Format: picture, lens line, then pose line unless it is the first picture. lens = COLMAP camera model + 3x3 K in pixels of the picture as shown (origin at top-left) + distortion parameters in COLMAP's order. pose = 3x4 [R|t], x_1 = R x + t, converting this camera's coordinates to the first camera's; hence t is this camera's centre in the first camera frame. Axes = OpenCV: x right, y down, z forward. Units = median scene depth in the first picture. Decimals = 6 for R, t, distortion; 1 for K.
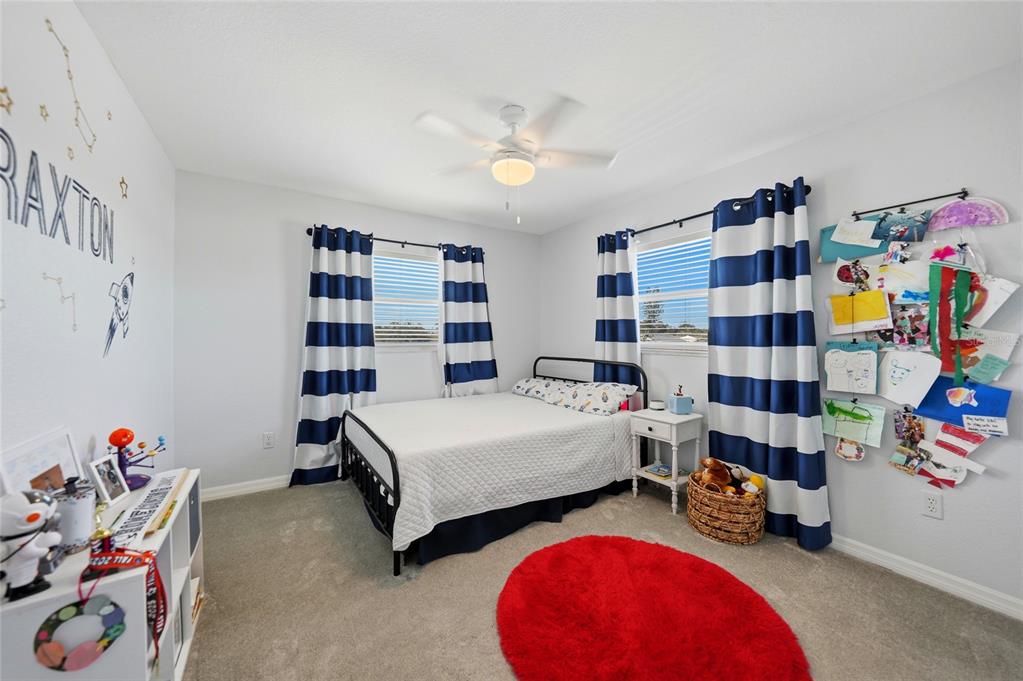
lens RADIAL K [[361.1, 0, 511.5], [0, 361.1, 340.5], [0, 0, 1]] dist [-0.009323, 0.000342]
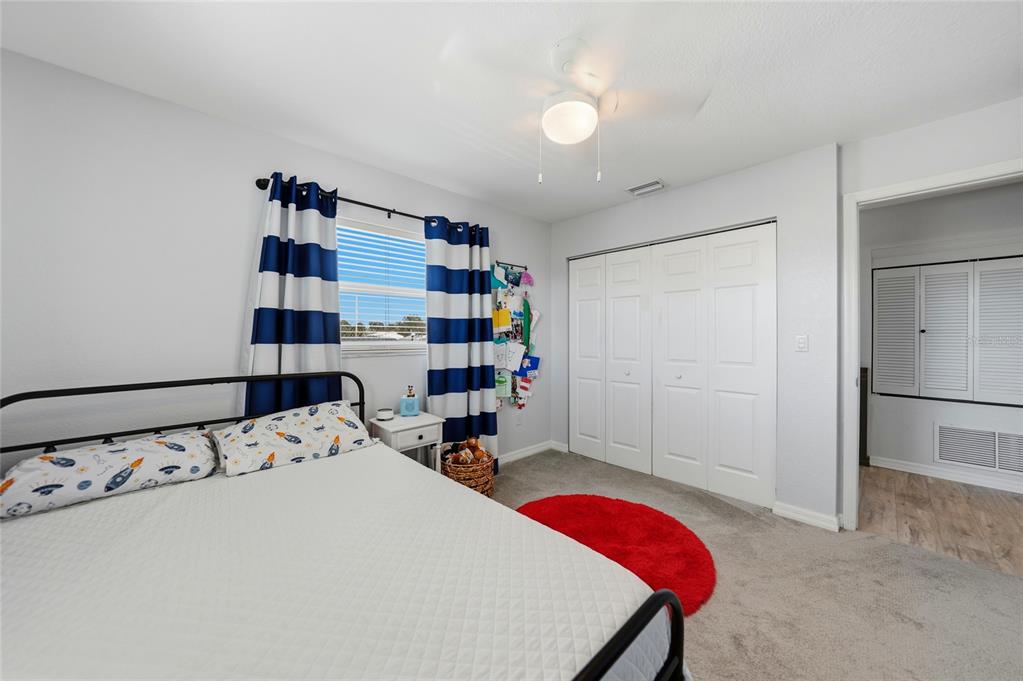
lens RADIAL K [[361.1, 0, 511.5], [0, 361.1, 340.5], [0, 0, 1]] dist [-0.009323, 0.000342]
pose [[-0.164190, -0.014005, 0.986329, -0.717382], [0.015748, 0.999735, 0.016817, -0.012699], [-0.986303, 0.018294, -0.163926, 1.207019]]
